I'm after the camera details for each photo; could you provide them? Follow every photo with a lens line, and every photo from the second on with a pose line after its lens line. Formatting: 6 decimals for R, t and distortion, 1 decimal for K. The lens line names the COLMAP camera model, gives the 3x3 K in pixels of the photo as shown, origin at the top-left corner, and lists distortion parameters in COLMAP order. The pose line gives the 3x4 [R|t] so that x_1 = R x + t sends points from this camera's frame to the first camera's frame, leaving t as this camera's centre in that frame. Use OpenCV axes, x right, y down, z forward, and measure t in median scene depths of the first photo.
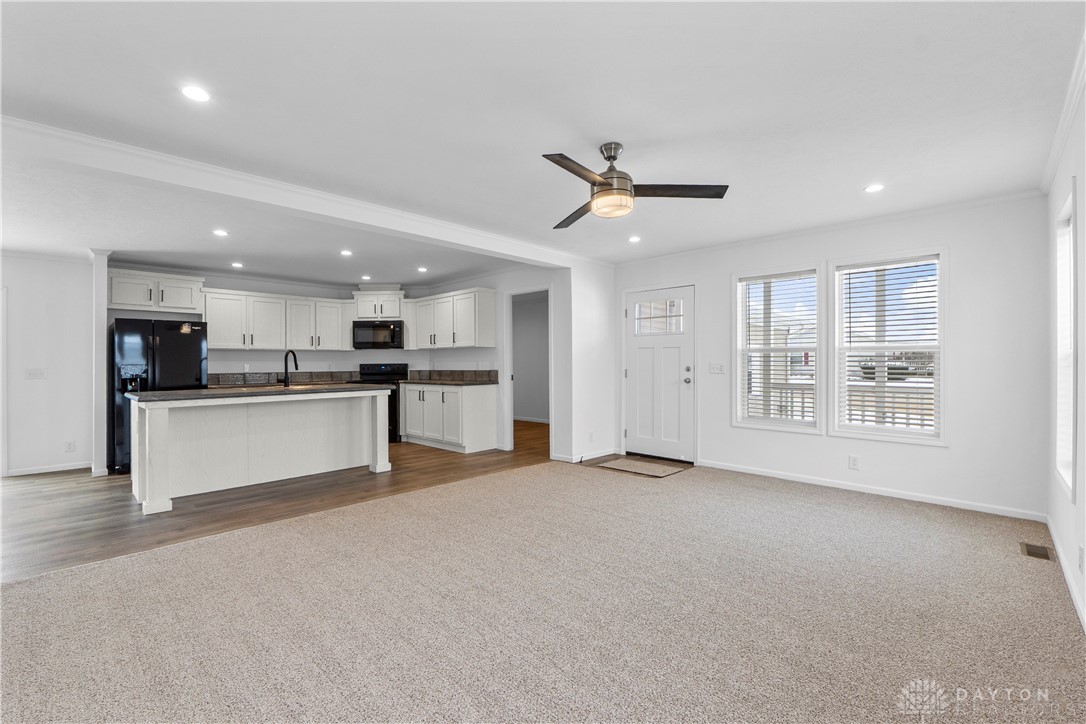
lens RADIAL K [[465.0, 0, 545.4], [0, 465.0, 361.4], [0, 0, 1]] dist [-0.018059, -0.000041]
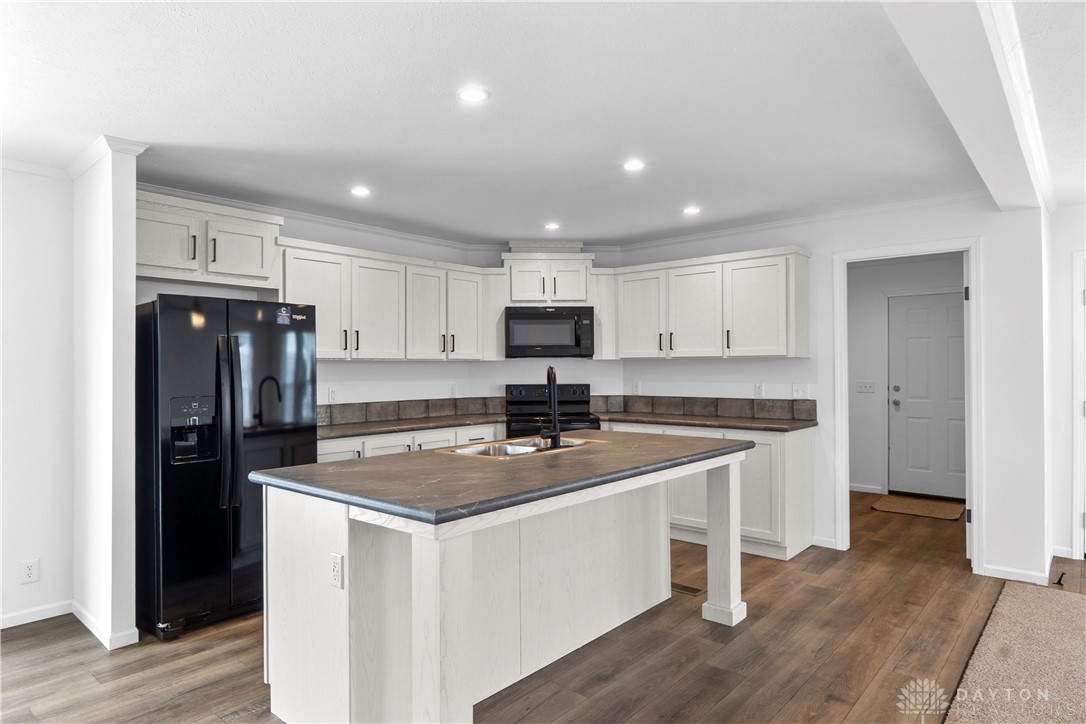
lens RADIAL K [[636.1, 0, 537.2], [0, 636.1, 363.4], [0, 0, 1]] dist [0.008510, 0.004408]
pose [[0.999287, 0.003999, 0.037548, -0.445529], [-0.003819, 0.999981, -0.004865, -0.018444], [-0.037567, 0.004718, 0.999283, 0.270245]]
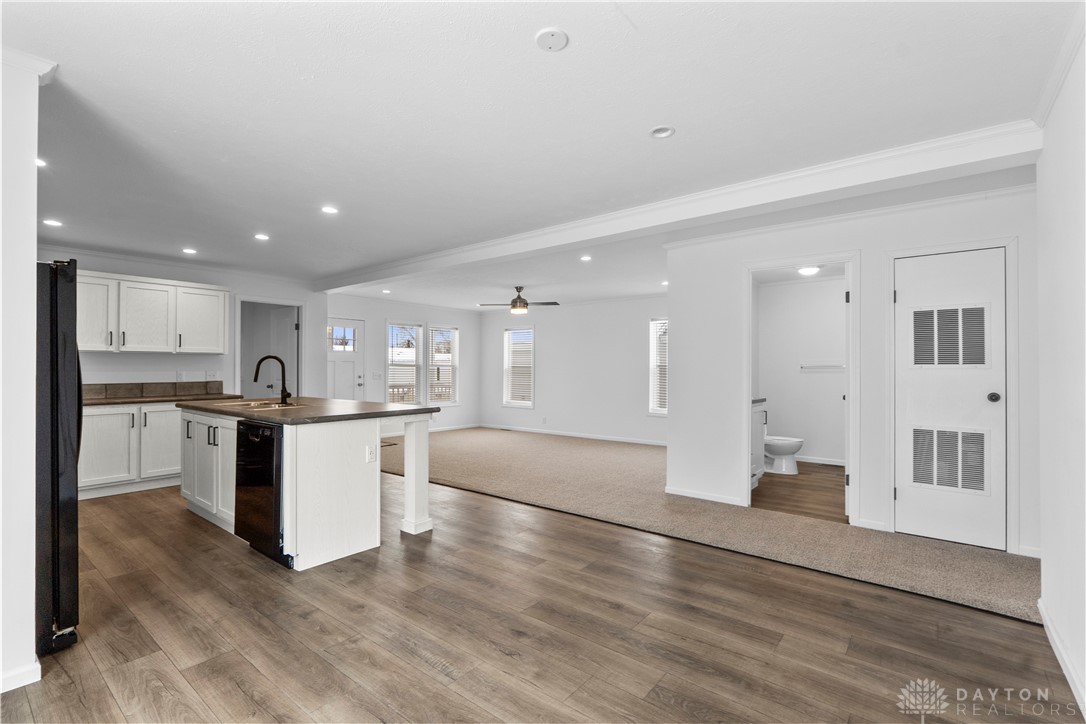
lens RADIAL K [[487.4, 0, 528.6], [0, 487.4, 370.2], [0, 0, 1]] dist [-0.000029, 0.000192]
pose [[-0.069618, 0.006033, 0.997556, -1.051872], [-0.001892, 0.999979, -0.006180, 0.002809], [-0.997572, -0.002317, -0.069605, 0.474273]]
